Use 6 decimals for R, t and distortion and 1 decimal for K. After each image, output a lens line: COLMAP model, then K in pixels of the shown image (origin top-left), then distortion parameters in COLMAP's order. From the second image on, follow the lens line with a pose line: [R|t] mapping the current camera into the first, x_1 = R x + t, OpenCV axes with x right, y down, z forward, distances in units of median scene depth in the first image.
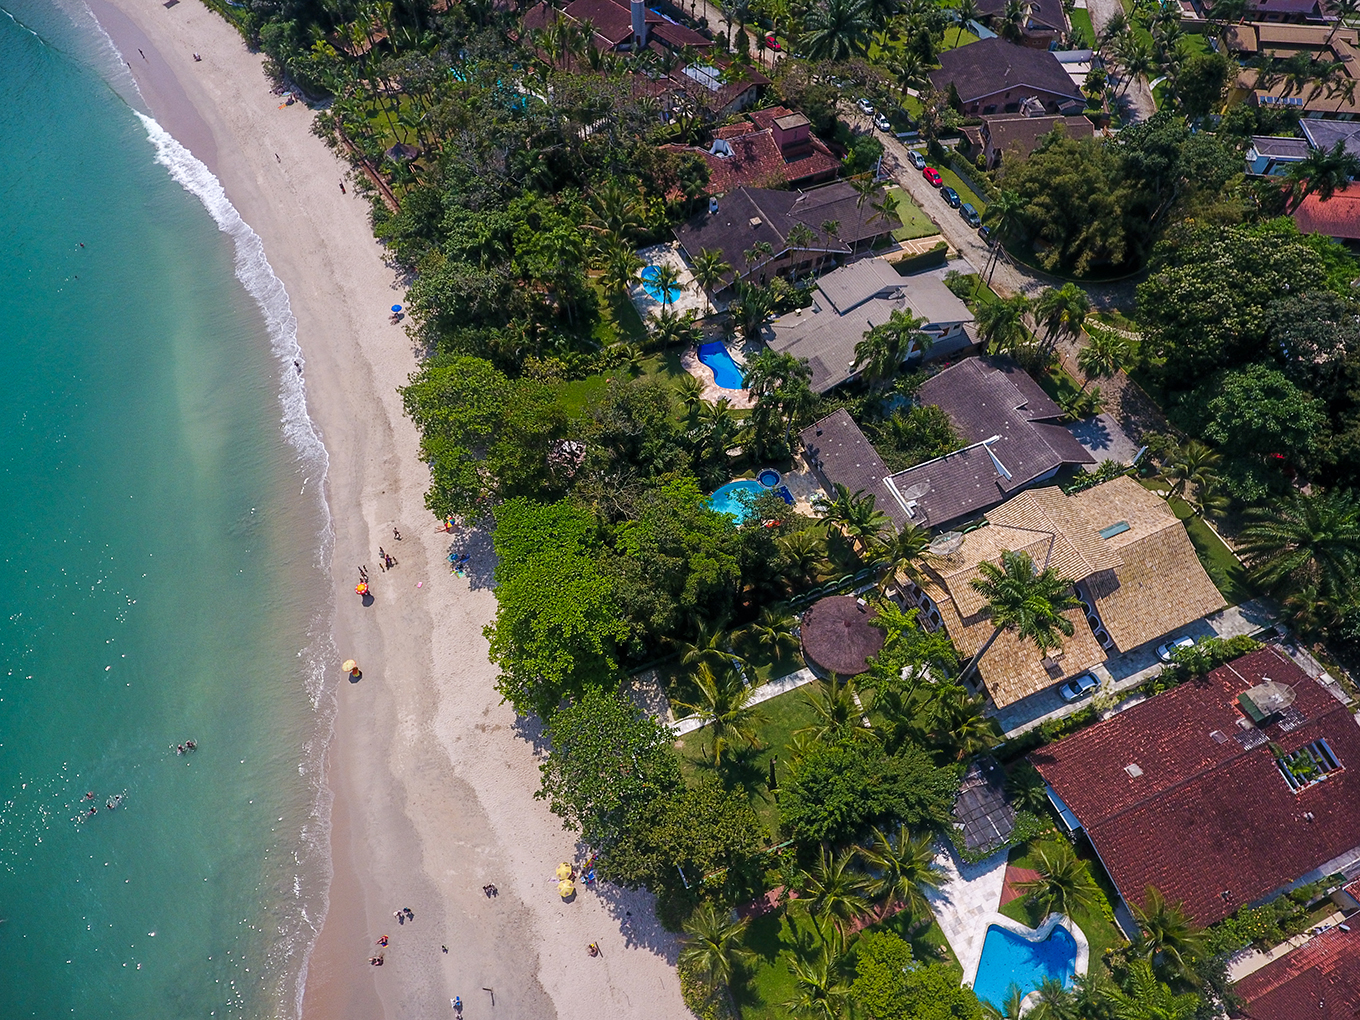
lens RADIAL K [[788.7, 0, 674.0], [0, 788.7, 508.8], [0, 0, 1]] dist [0.003572, -0.000028]
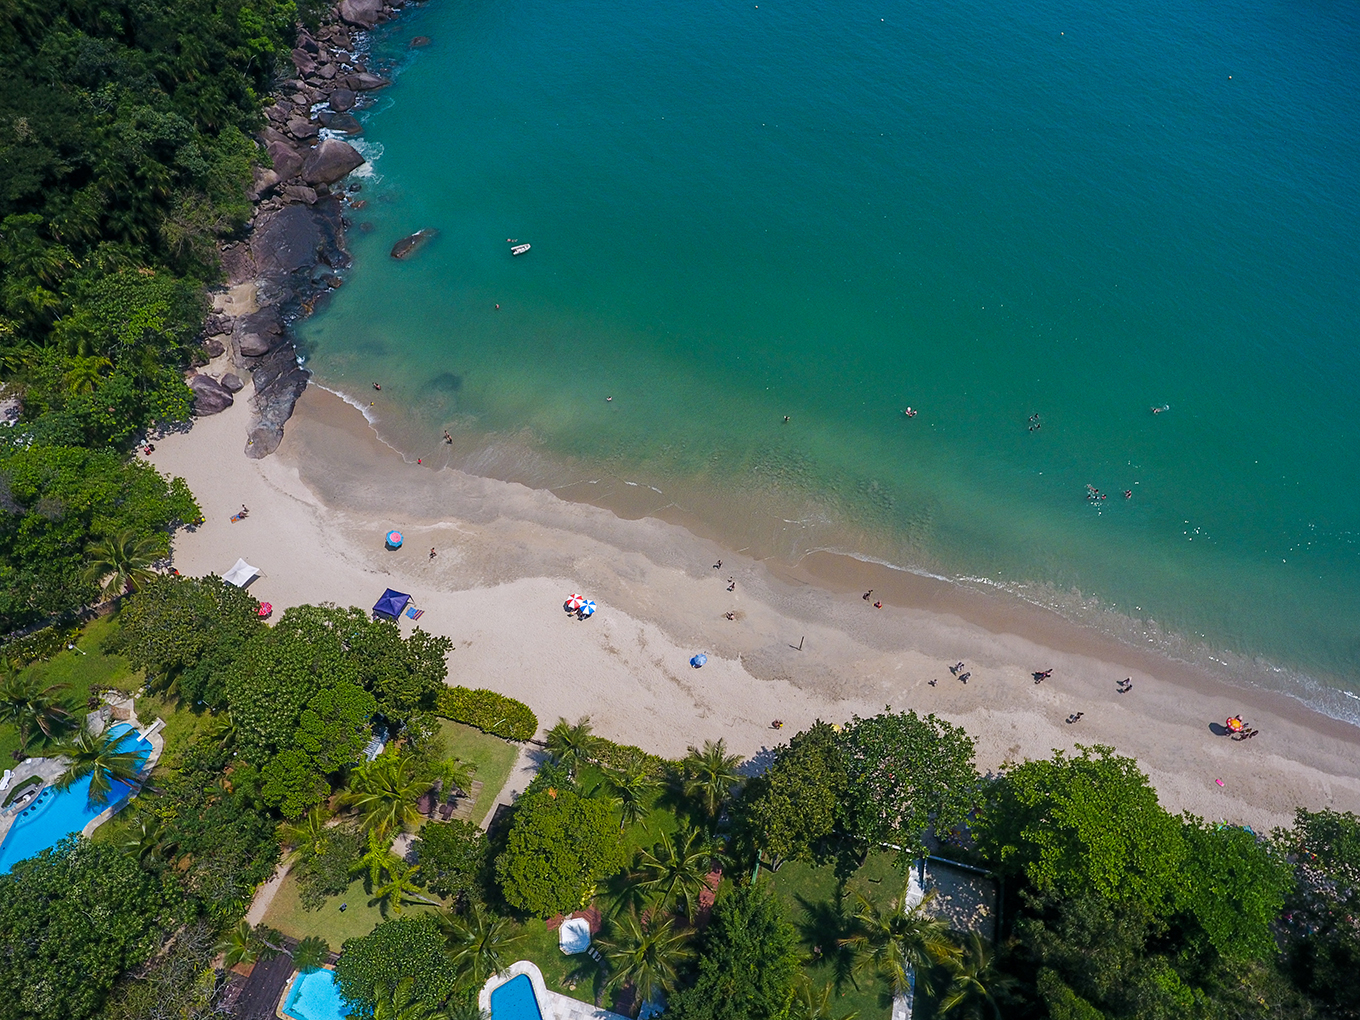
lens RADIAL K [[793.9, 0, 675.5], [0, 793.9, 506.0], [0, 0, 1]] dist [0.004914, 0.000429]
pose [[-0.626031, 0.647226, -0.434953, 0.248951], [-0.630403, -0.091741, 0.770828, -0.186184], [0.458997, 0.756758, 0.465445, 0.122957]]
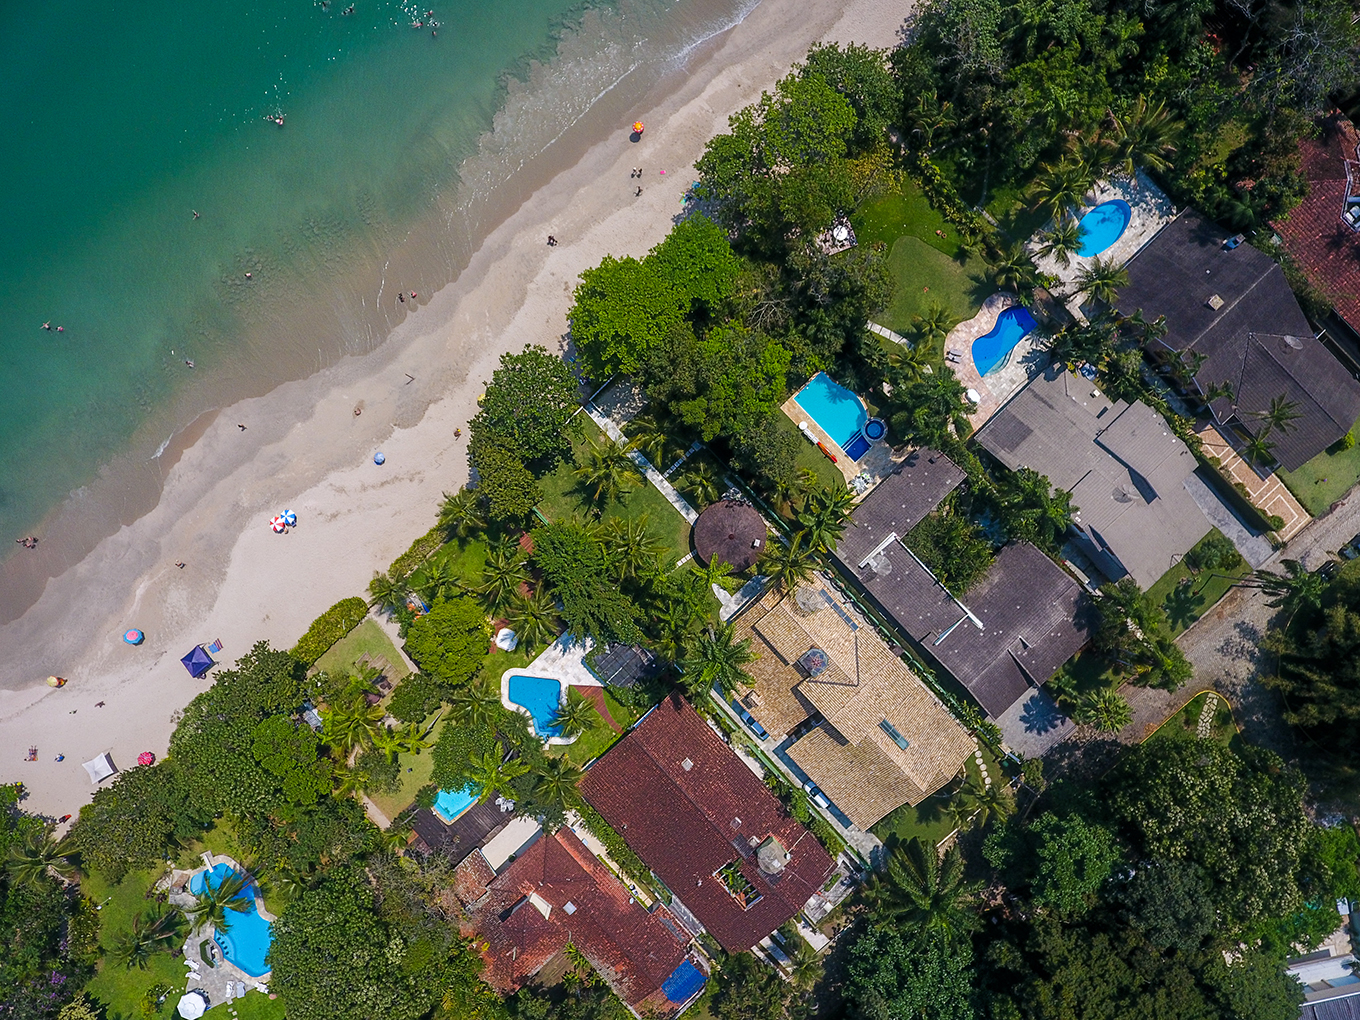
lens RADIAL K [[788.7, 0, 674.0], [0, 788.7, 508.8], [0, 0, 1]] dist [0.003572, -0.000028]
pose [[0.353789, 0.935251, 0.011754, 0.132558], [-0.769626, 0.283949, 0.571881, -0.472307], [0.531515, -0.211372, 0.820252, -0.017935]]
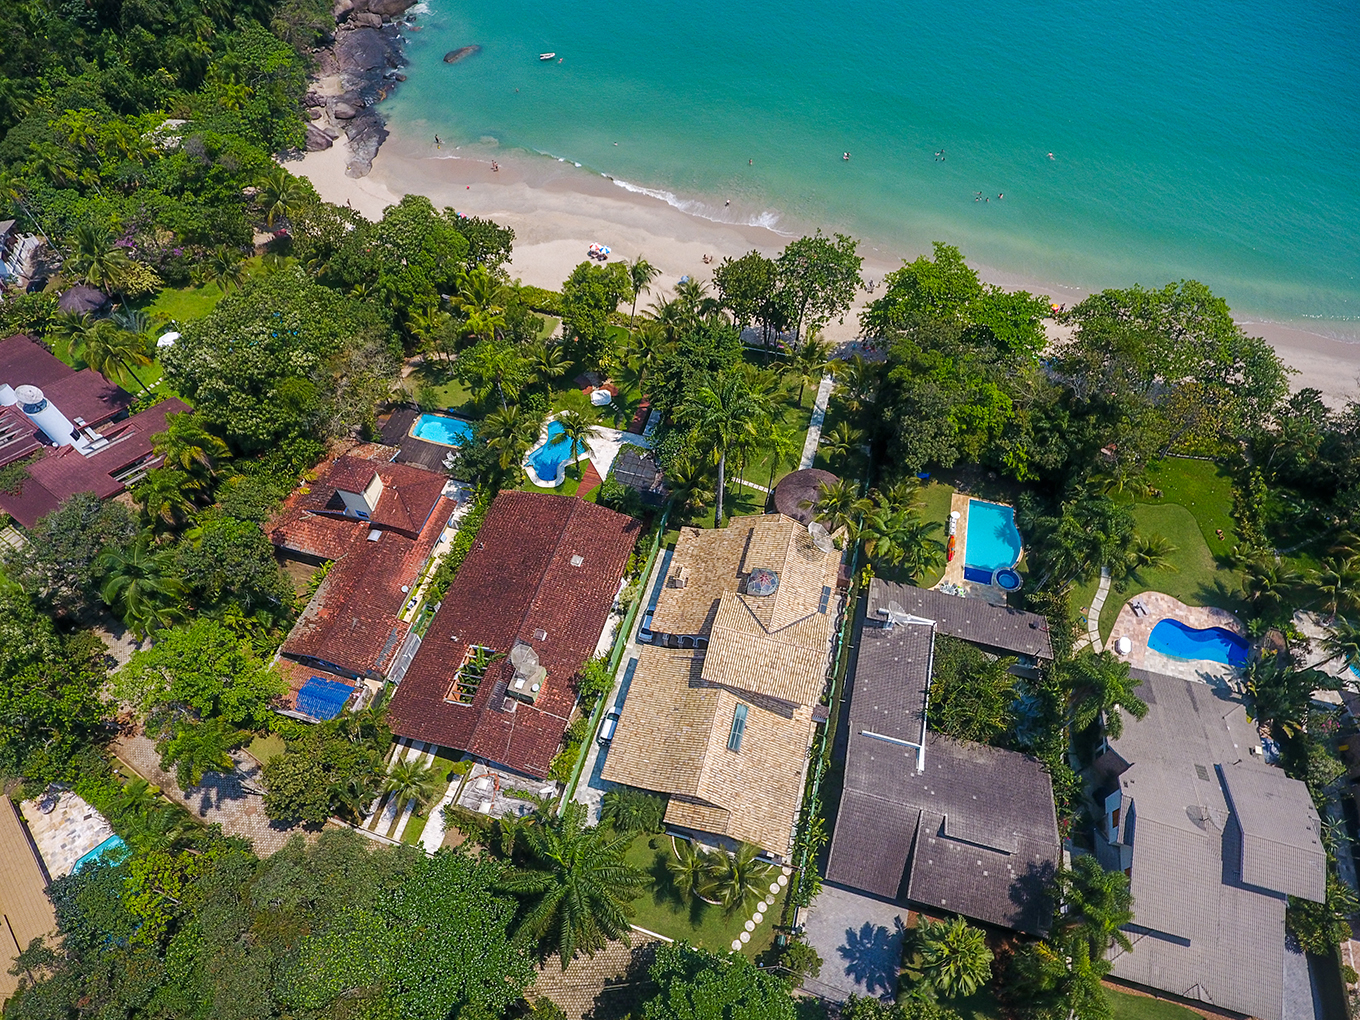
lens RADIAL K [[788.7, 0, 674.0], [0, 788.7, 508.8], [0, 0, 1]] dist [0.003572, -0.000028]
pose [[-0.622360, 0.652752, -0.431952, 0.828222], [-0.634001, -0.096760, 0.767255, -0.572763], [0.459031, 0.751367, 0.474065, 0.392364]]
